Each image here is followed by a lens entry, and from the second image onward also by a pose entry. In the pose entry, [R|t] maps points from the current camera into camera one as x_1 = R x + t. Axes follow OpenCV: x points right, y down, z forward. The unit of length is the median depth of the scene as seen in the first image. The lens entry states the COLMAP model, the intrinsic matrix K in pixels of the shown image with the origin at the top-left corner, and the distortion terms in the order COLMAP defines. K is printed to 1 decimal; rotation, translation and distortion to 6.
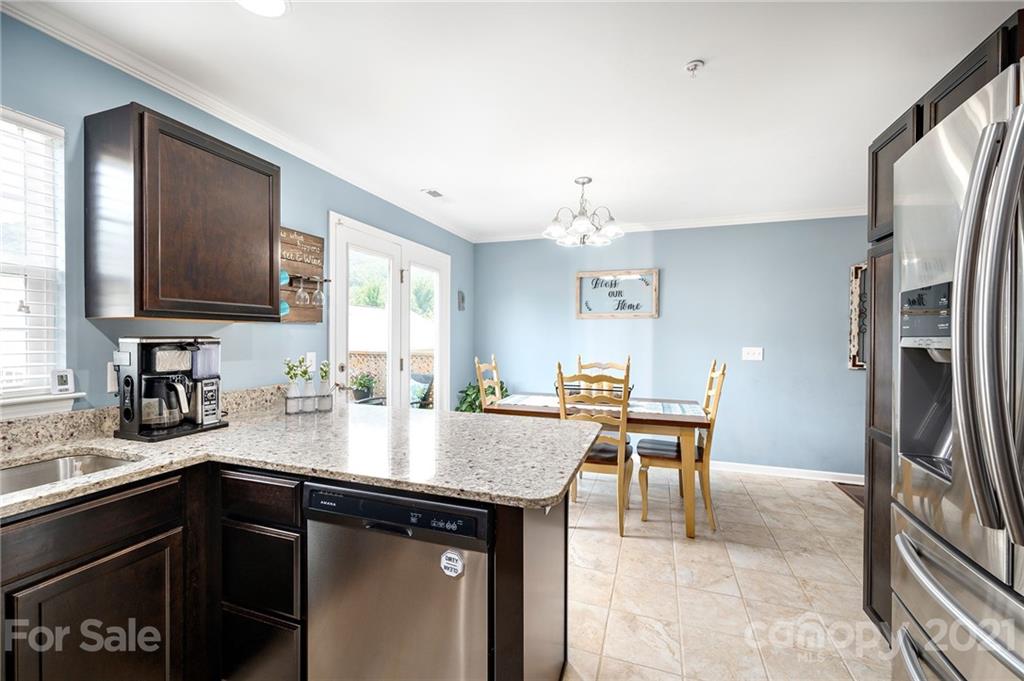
lens RADIAL K [[417.7, 0, 509.8], [0, 417.7, 336.9], [0, 0, 1]] dist [-0.001630, -0.000040]
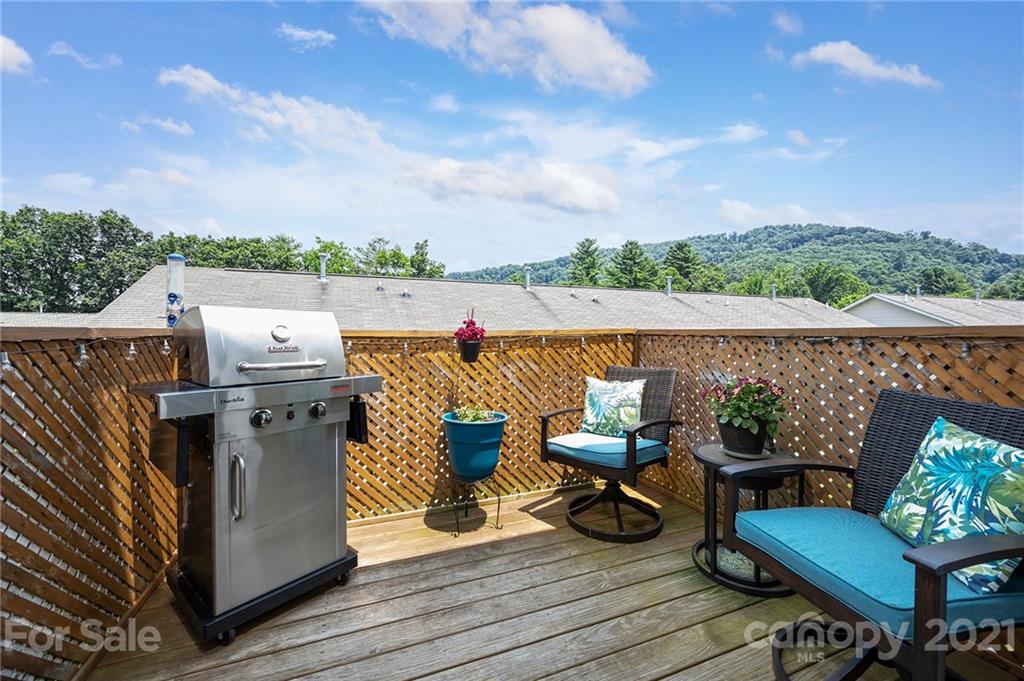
lens RADIAL K [[413.1, 0, 511.4], [0, 413.1, 337.1], [0, 0, 1]] dist [0.000031, 0.000001]
pose [[0.661256, 0.002721, -0.750155, -0.212030], [0.000273, 0.999992, 0.003868, 0.044642], [0.750160, -0.002762, 0.661250, 0.593406]]
